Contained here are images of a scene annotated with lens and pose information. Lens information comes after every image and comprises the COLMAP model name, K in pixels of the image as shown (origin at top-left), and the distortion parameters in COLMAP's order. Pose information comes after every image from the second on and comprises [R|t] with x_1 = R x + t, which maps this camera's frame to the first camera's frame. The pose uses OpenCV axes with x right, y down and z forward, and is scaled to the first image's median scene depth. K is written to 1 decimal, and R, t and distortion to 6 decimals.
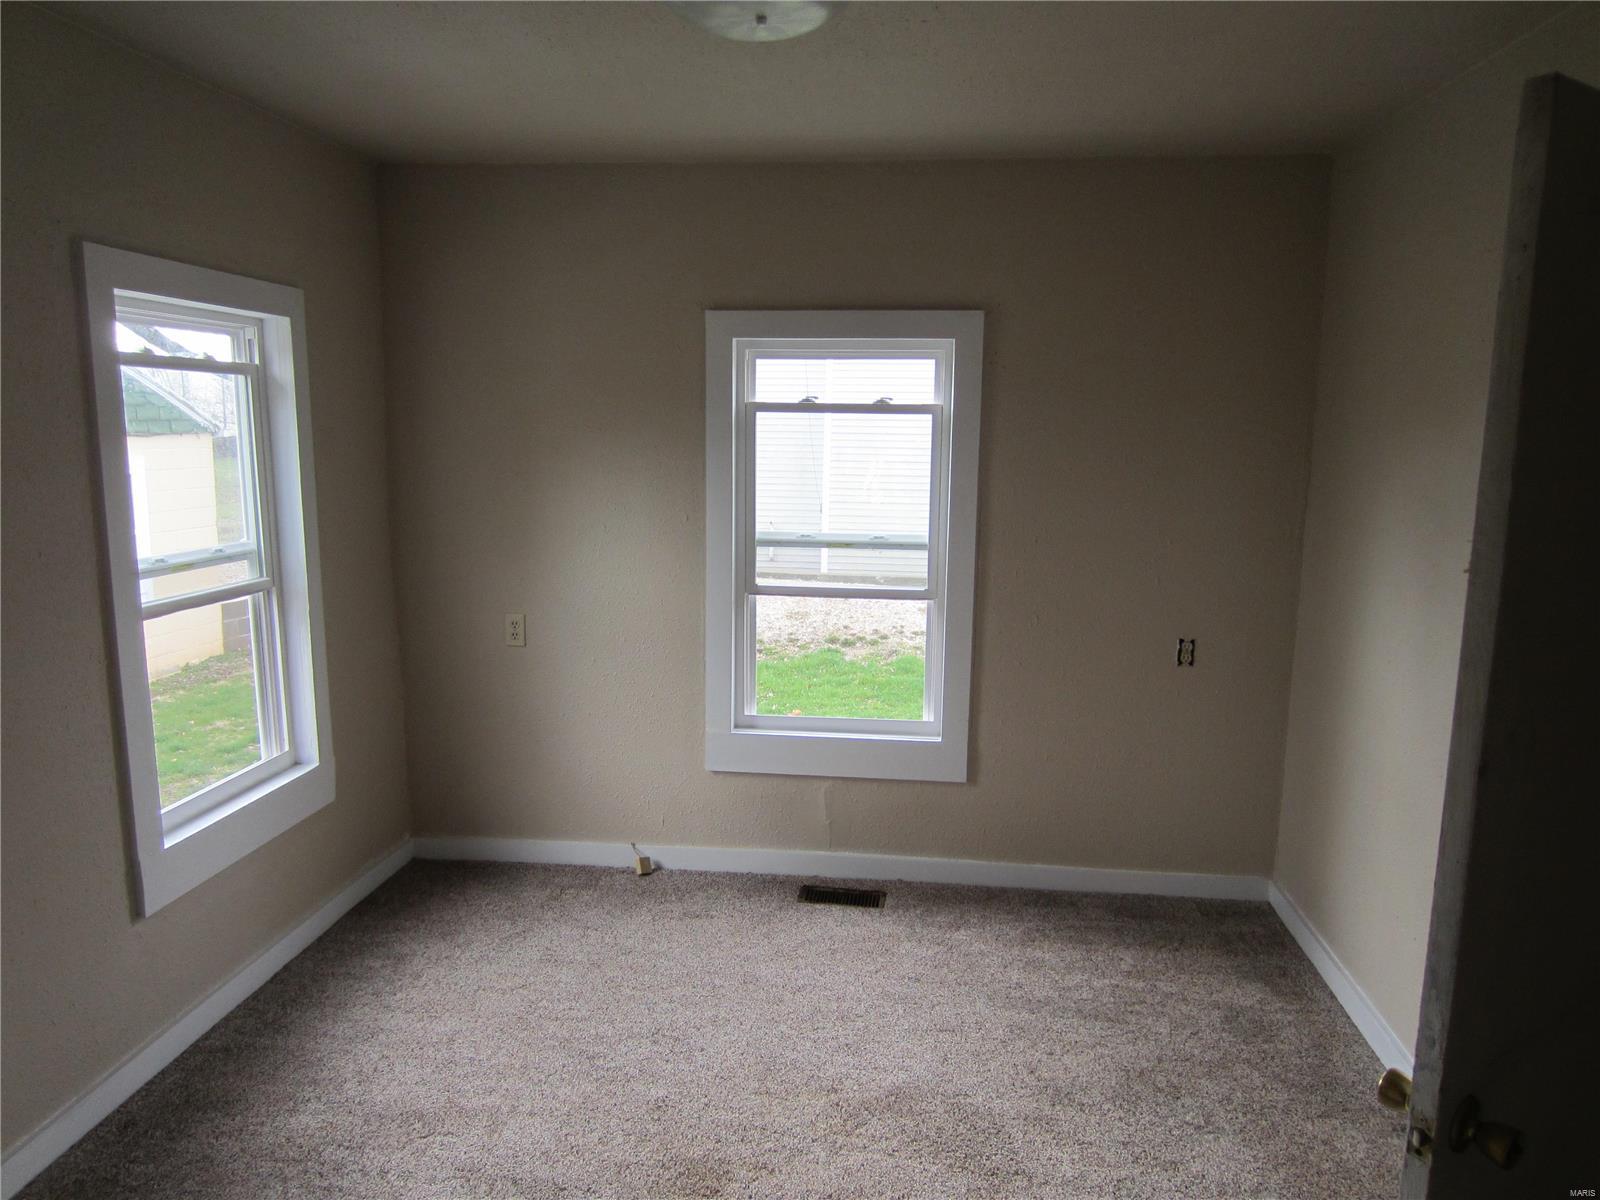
lens RADIAL K [[1137.6, 0, 794.9], [0, 1137.6, 599.0], [0, 0, 1]] dist [-0.023297, 0.000170]
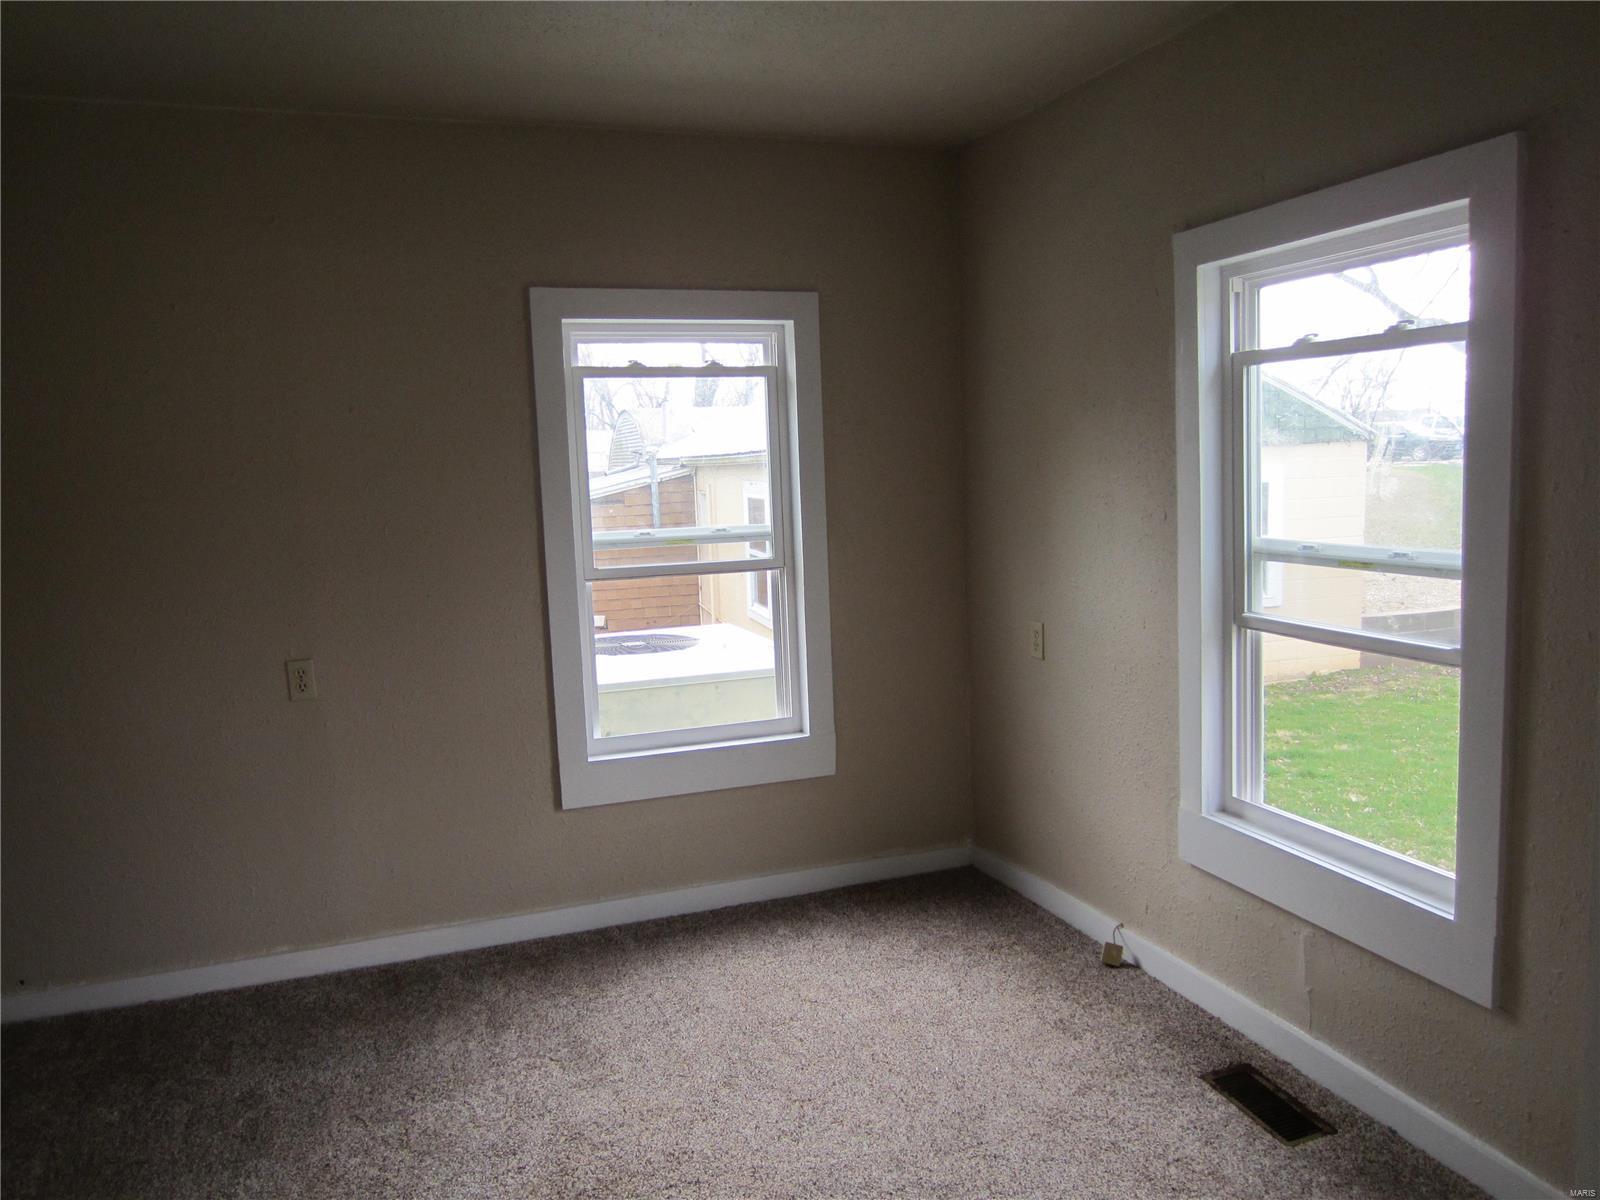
lens RADIAL K [[1137.6, 0, 794.9], [0, 1137.6, 599.0], [0, 0, 1]] dist [-0.023297, 0.000170]
pose [[0.441415, 0.083024, -0.893454, 0.469263], [-0.095829, 0.994377, 0.045057, -0.026745], [0.892171, 0.065730, 0.446889, 0.447946]]
